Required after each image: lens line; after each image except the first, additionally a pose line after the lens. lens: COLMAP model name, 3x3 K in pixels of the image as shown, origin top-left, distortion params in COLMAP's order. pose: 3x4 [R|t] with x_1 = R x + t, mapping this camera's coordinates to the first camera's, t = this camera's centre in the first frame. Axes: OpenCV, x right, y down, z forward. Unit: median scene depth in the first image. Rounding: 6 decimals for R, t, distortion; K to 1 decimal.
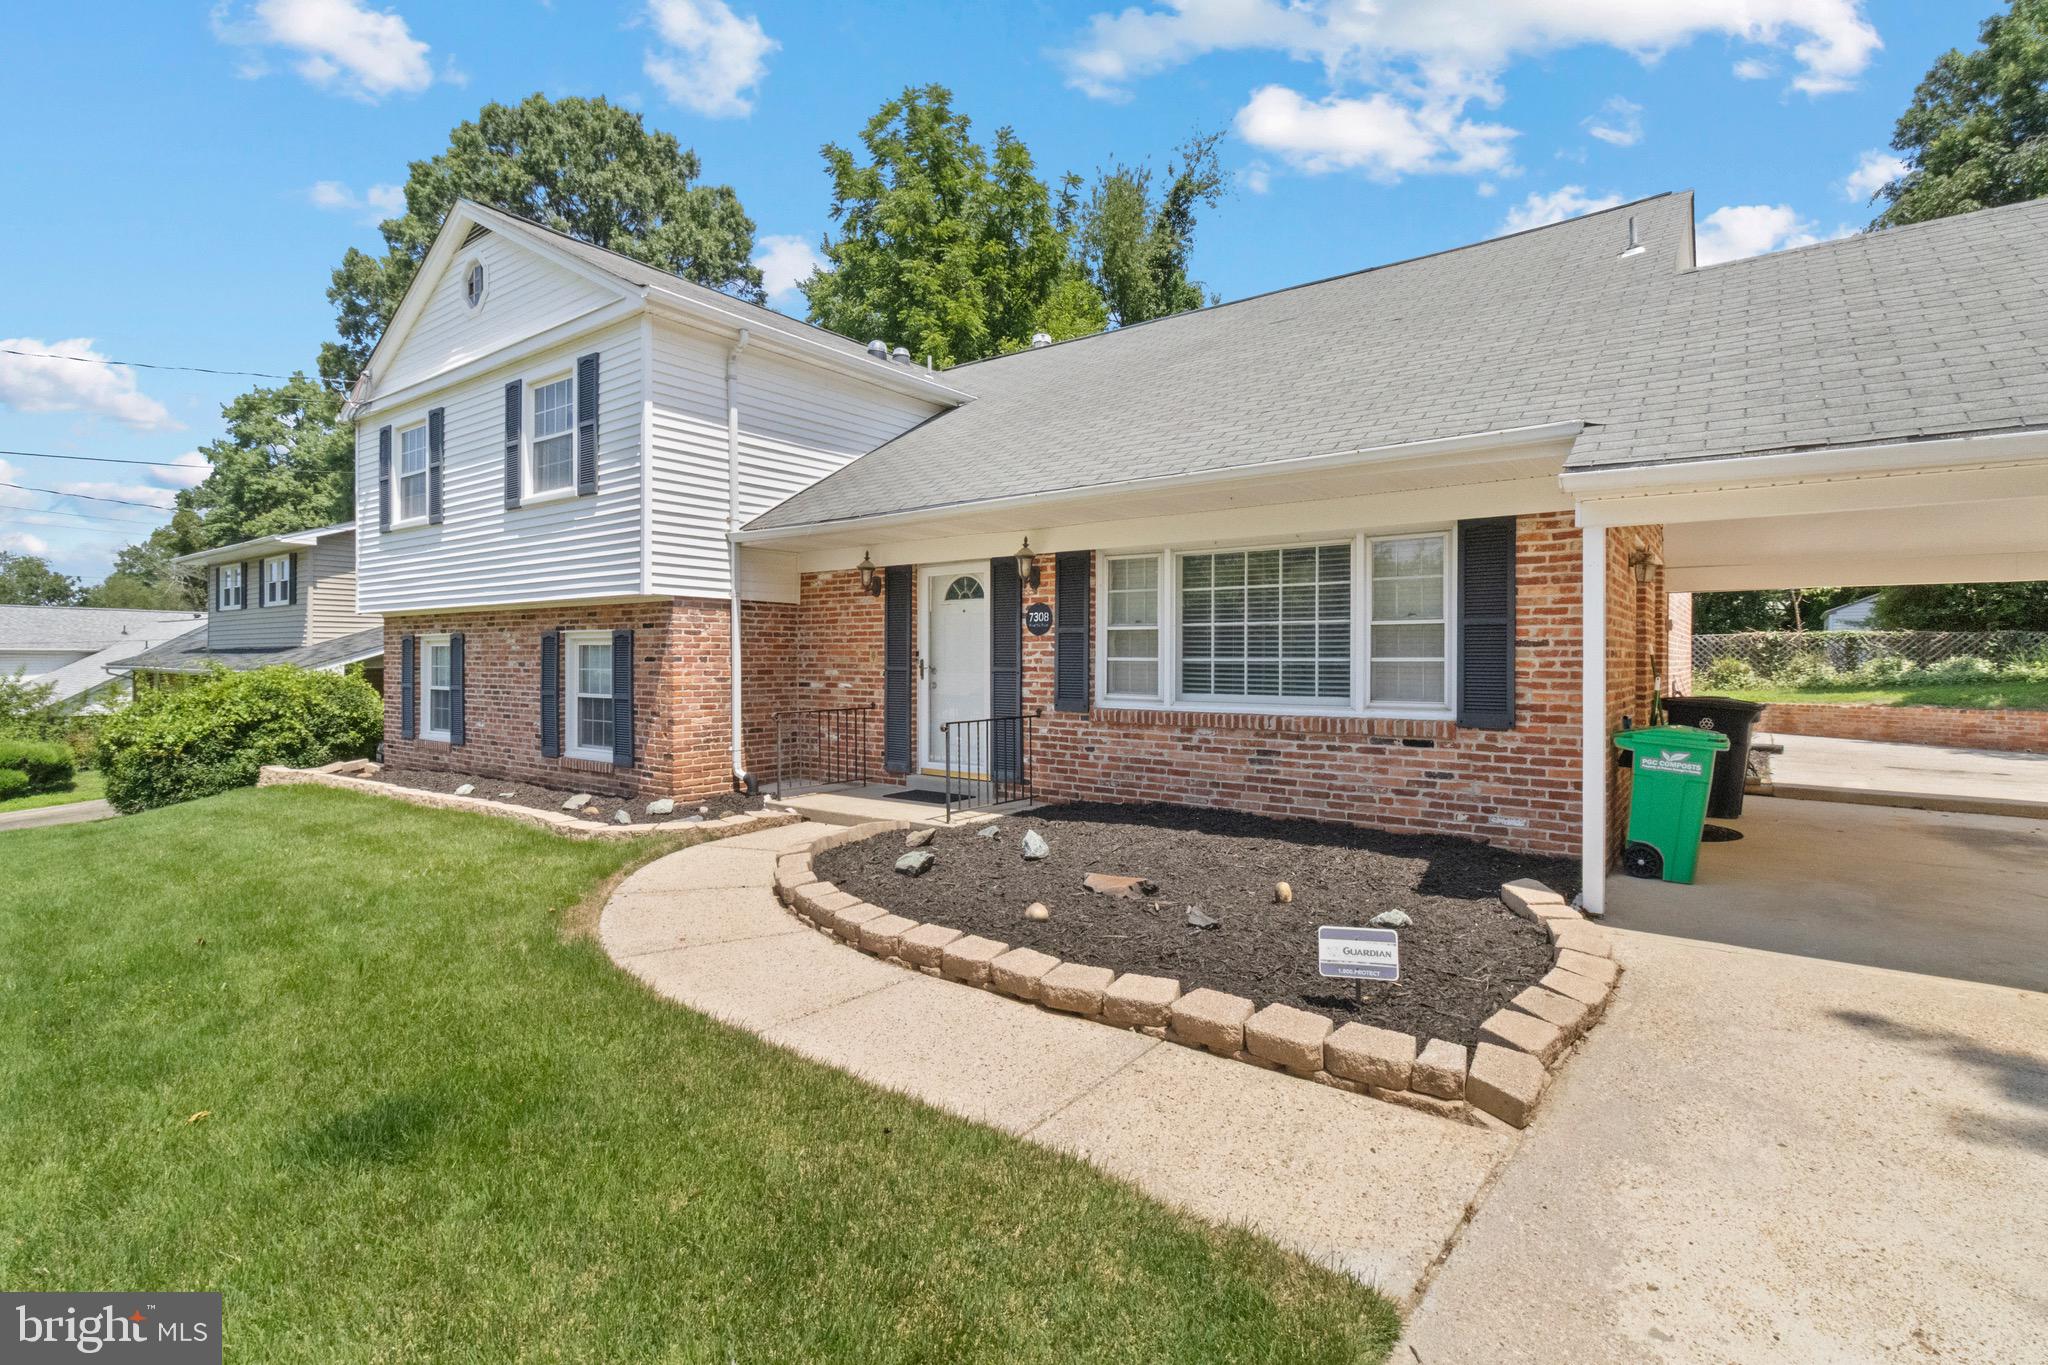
lens RADIAL K [[966.8, 0, 1027.3], [0, 966.8, 669.2], [0, 0, 1]] dist [-0.000901, 0.000315]
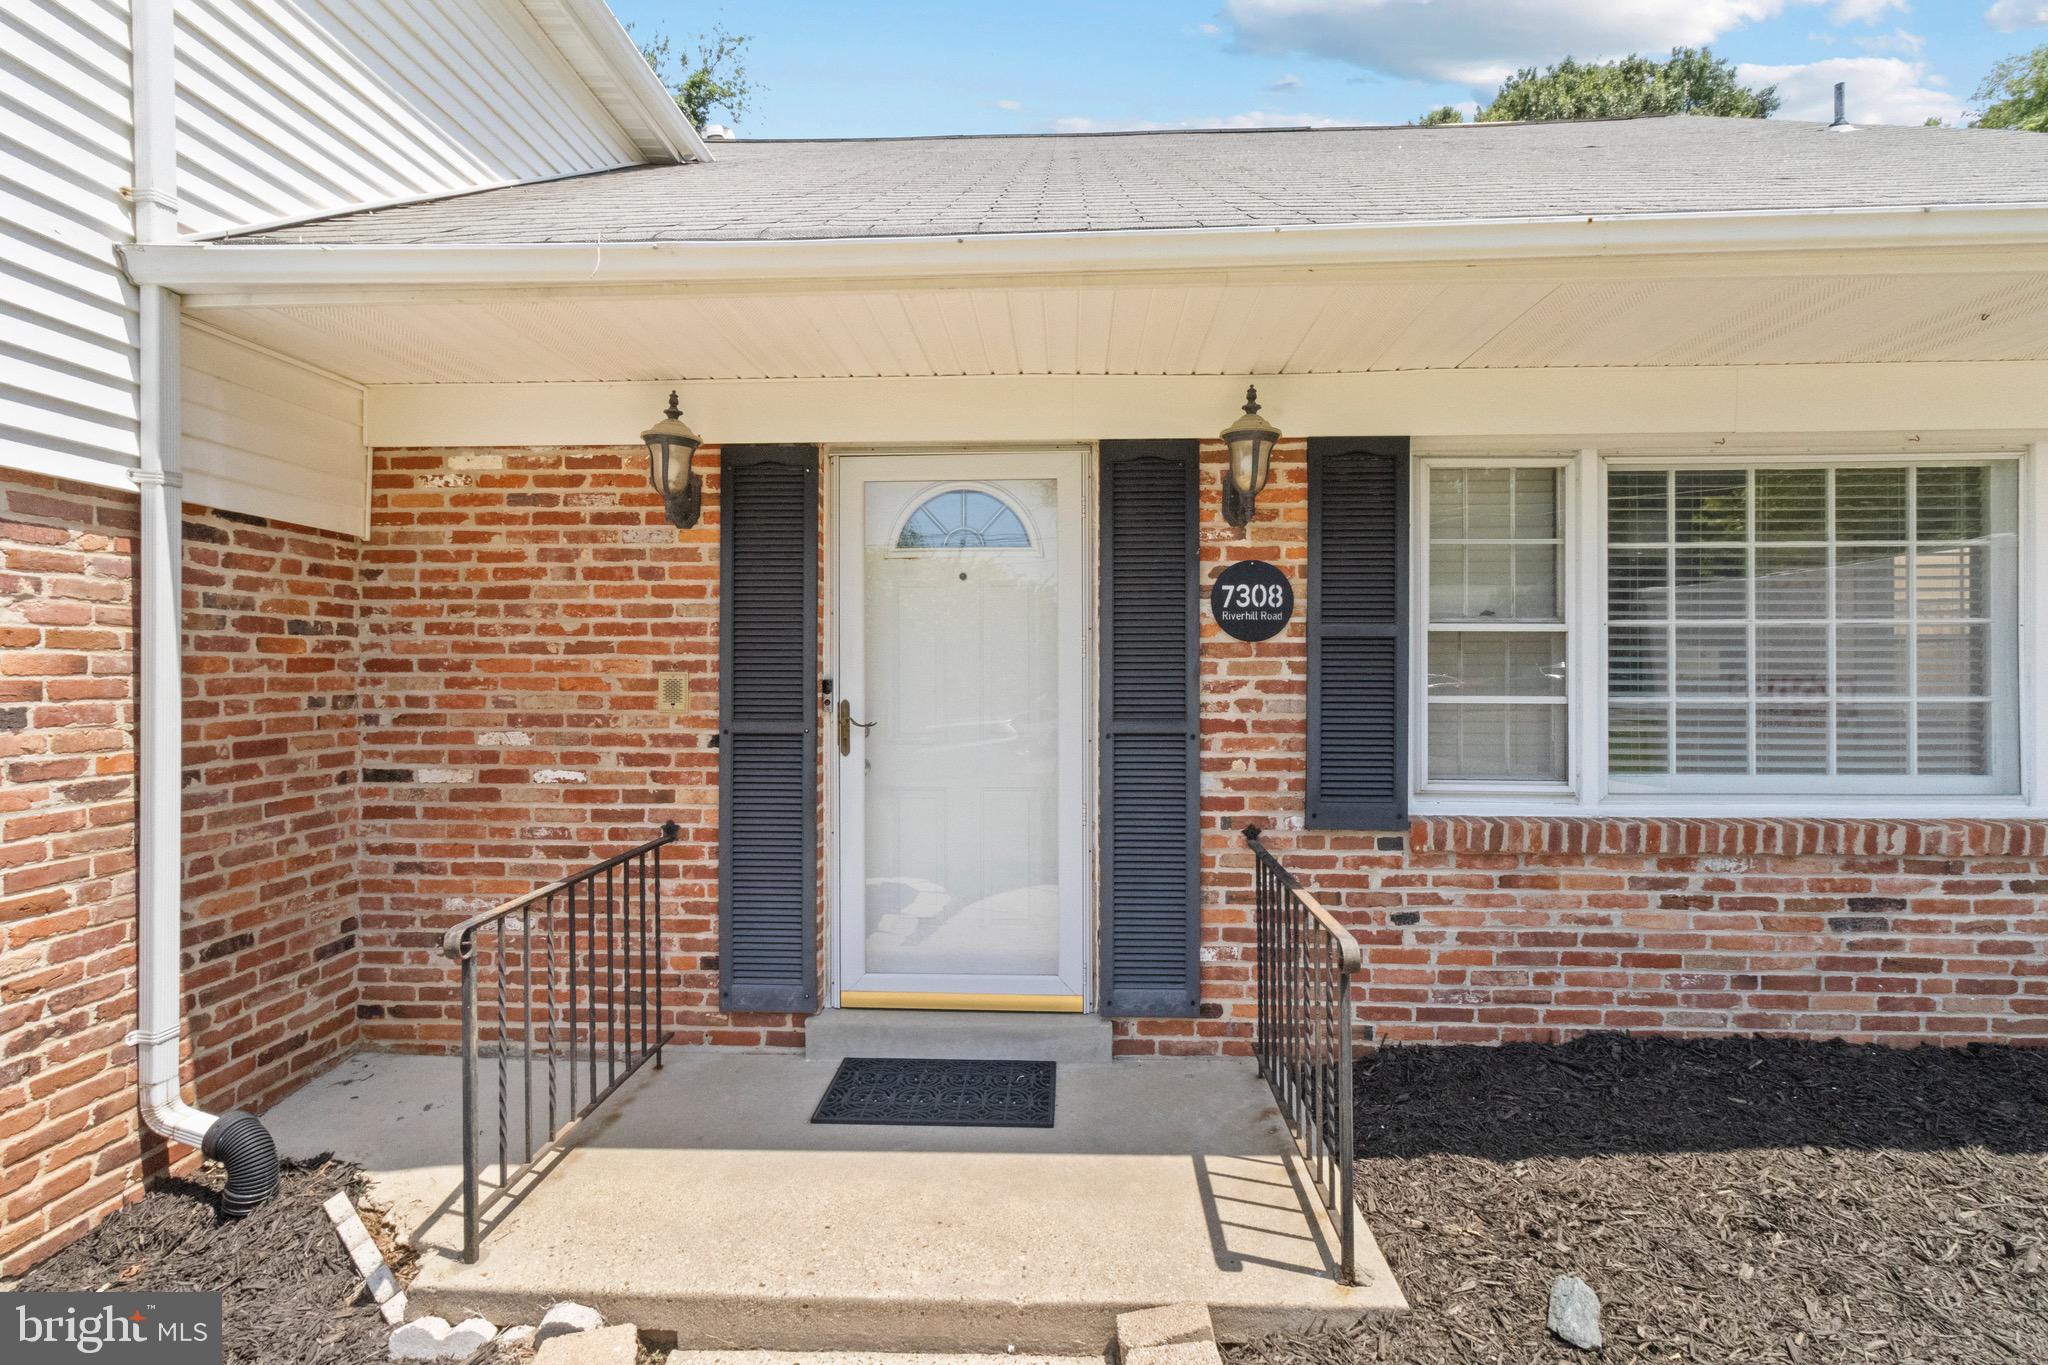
lens RADIAL K [[966.8, 0, 1023.6], [0, 966.8, 669.6], [0, 0, 1]] dist [-0.000901, 0.000315]
pose [[0.821871, -0.003018, 0.569666, -0.304299], [0.008036, 0.999948, -0.006297, -0.022314], [-0.569617, 0.009753, 0.821852, 0.751707]]
